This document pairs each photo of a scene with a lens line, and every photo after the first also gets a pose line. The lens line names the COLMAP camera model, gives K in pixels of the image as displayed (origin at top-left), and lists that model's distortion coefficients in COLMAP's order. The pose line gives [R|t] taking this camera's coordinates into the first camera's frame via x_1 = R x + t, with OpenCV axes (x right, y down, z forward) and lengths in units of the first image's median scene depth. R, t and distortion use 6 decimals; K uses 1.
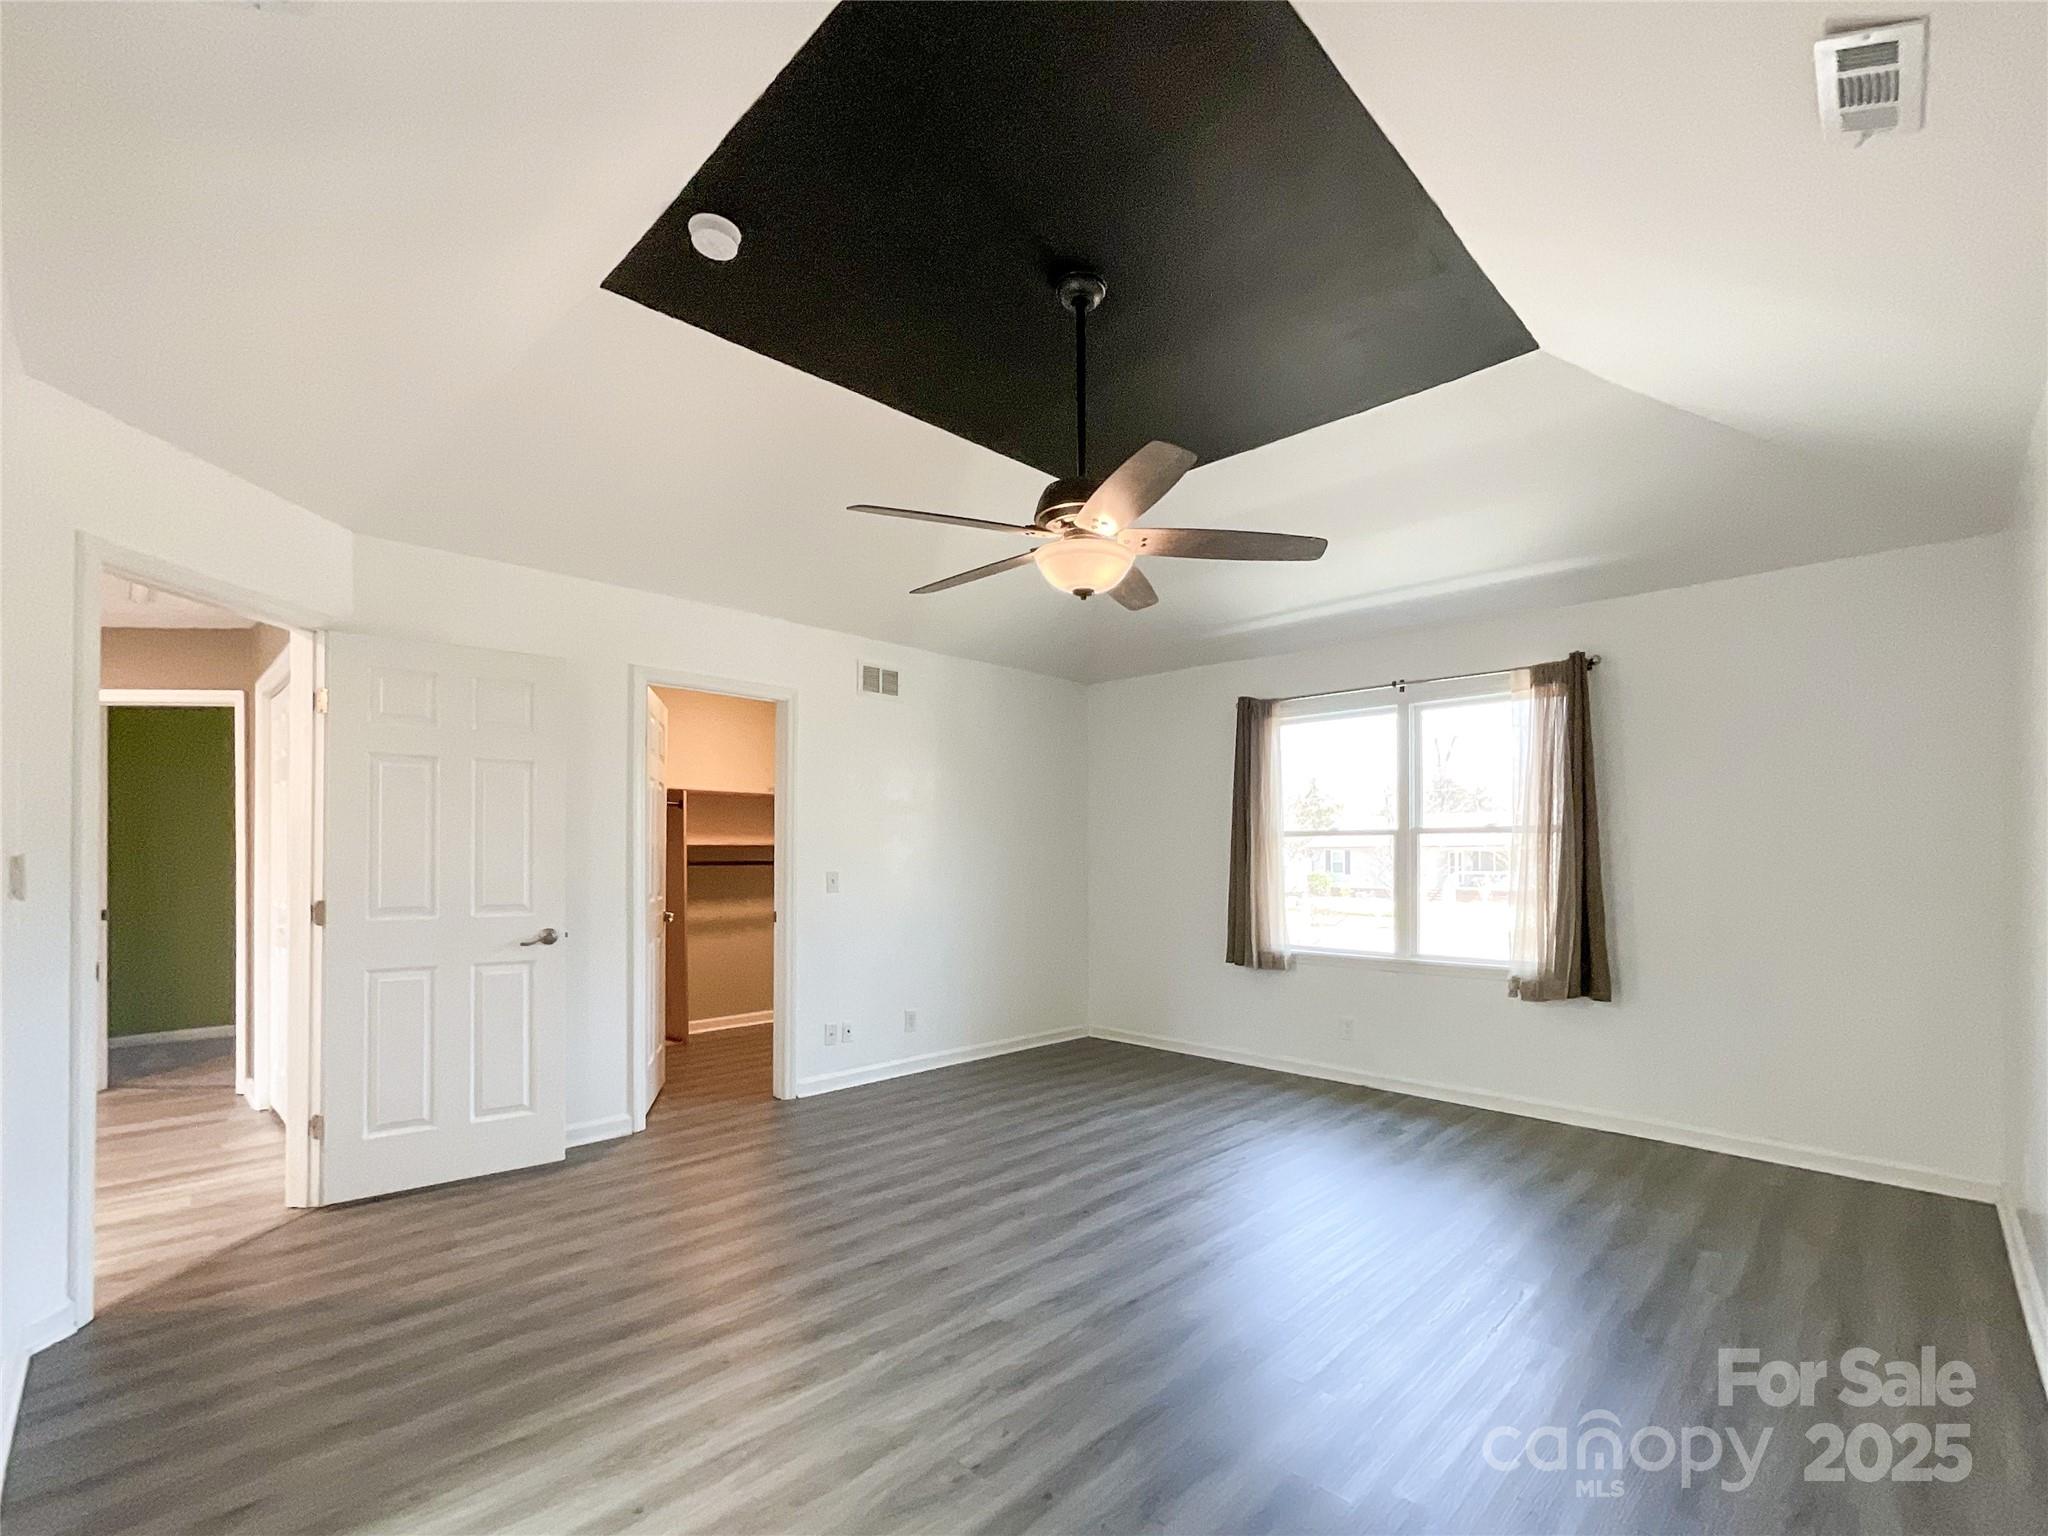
lens RADIAL K [[896.2, 0, 1066.7], [0, 896.2, 851.0], [0, 0, 1]] dist [-0.011127, 0.000193]
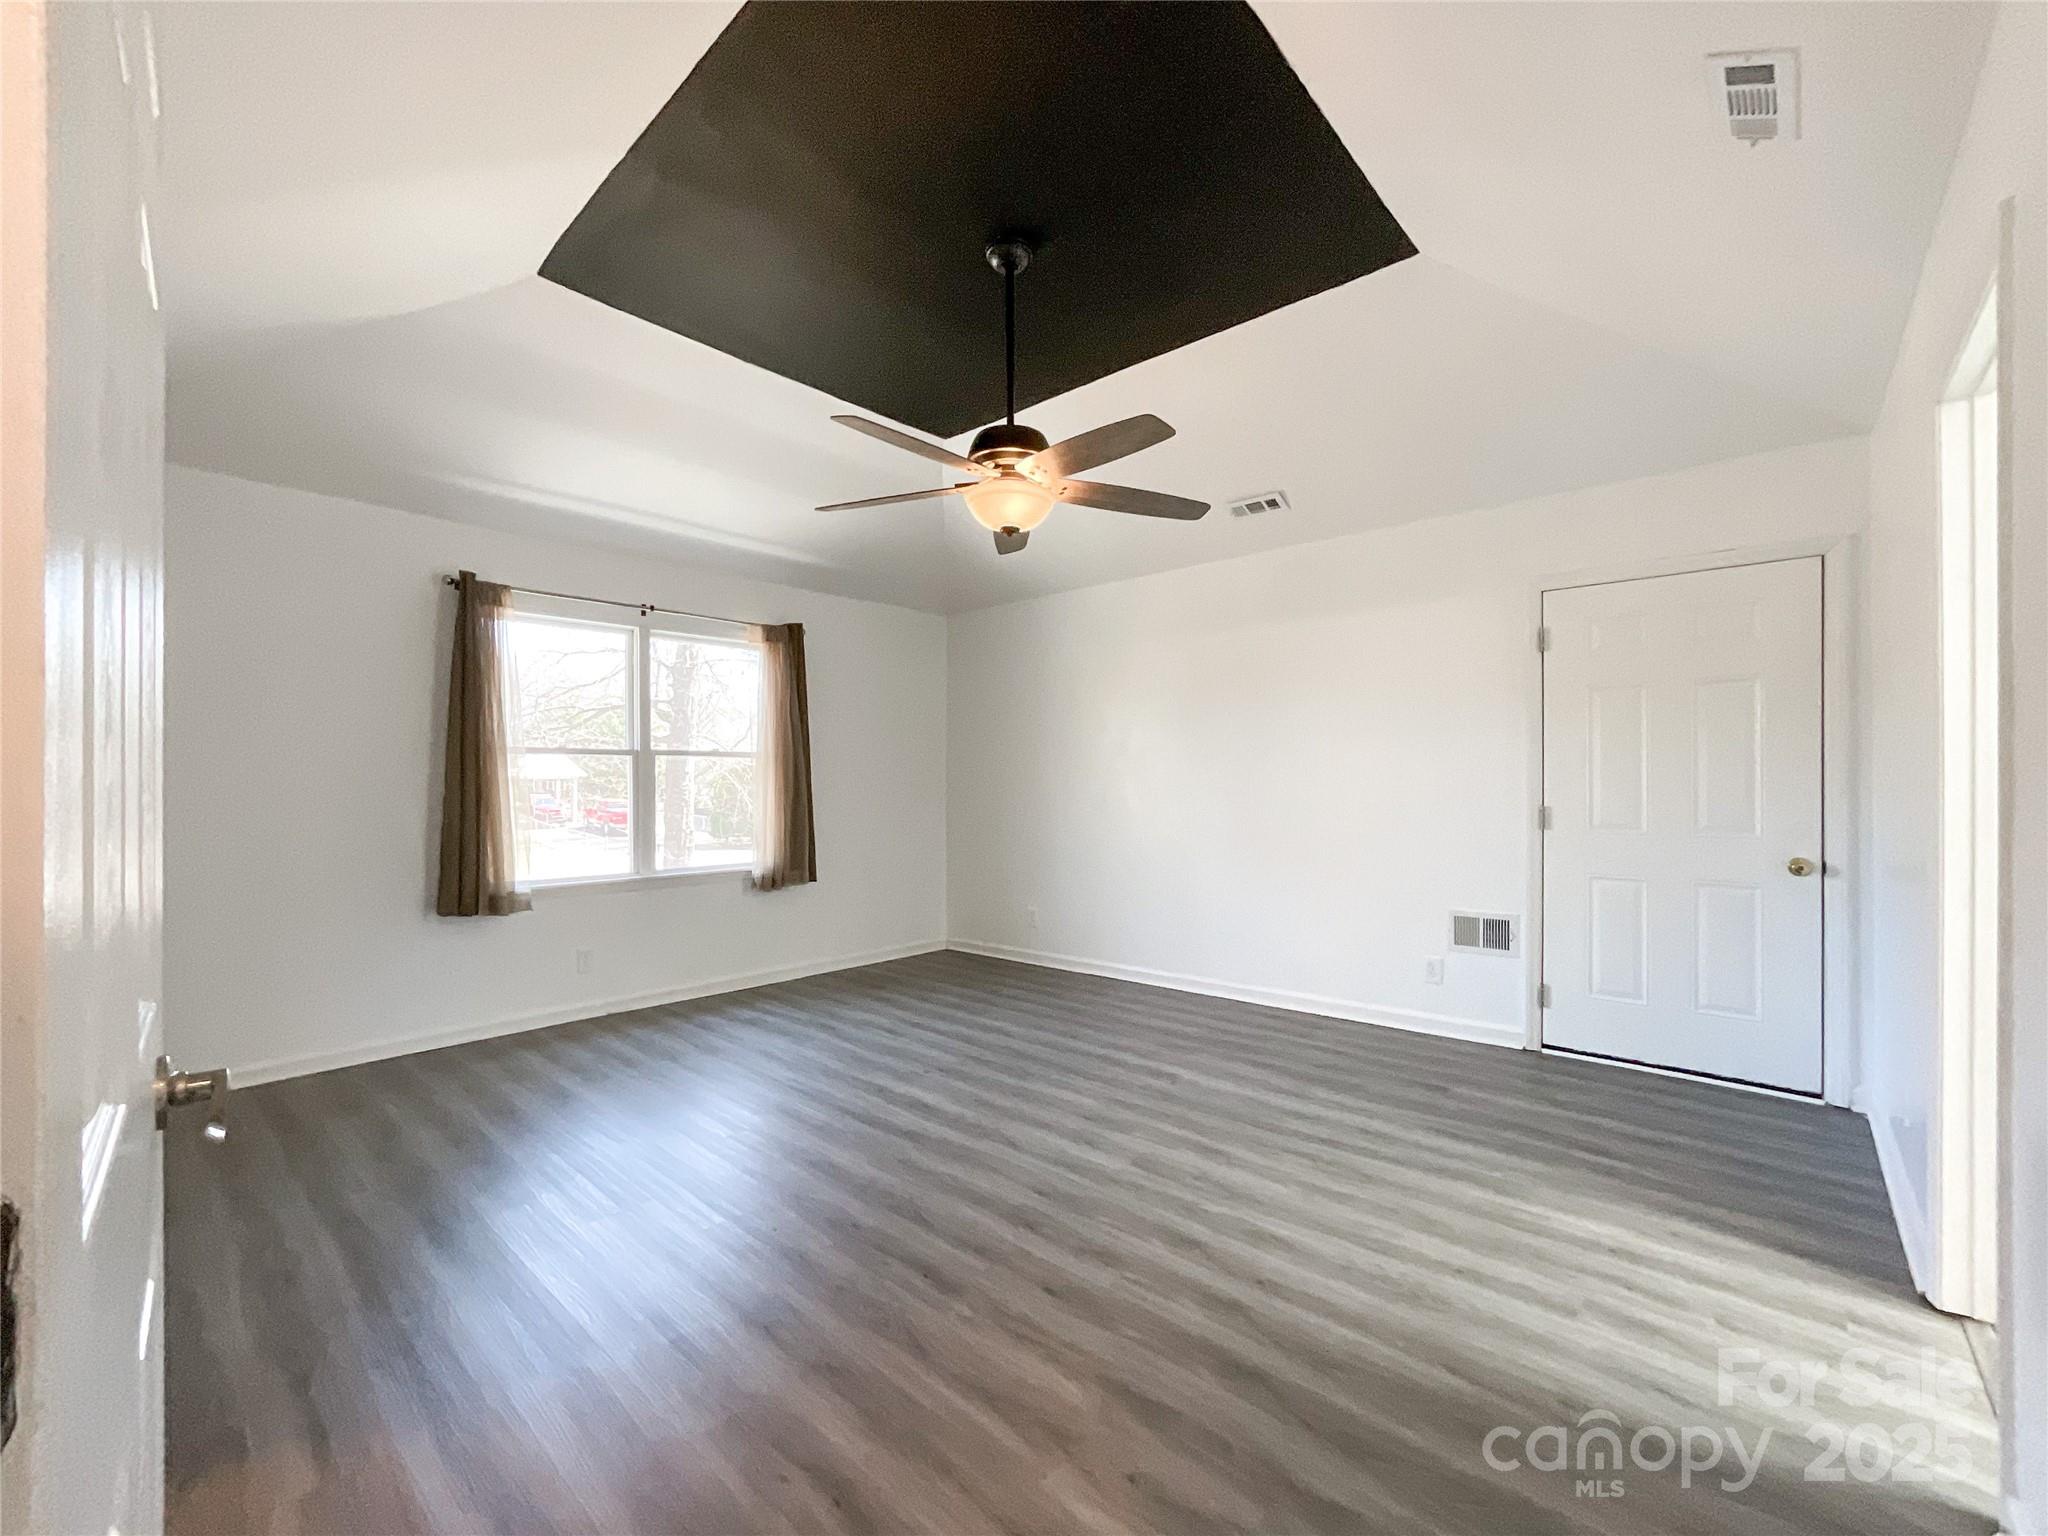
lens RADIAL K [[843.3, 0, 1023.1], [0, 843.3, 775.6], [0, 0, 1]] dist [-0.016396, 0.001835]
pose [[-0.018343, 0.003984, 0.999824, -0.649415], [-0.003618, 0.999985, -0.004051, 0.008377], [-0.999825, -0.003692, -0.018329, 0.636723]]
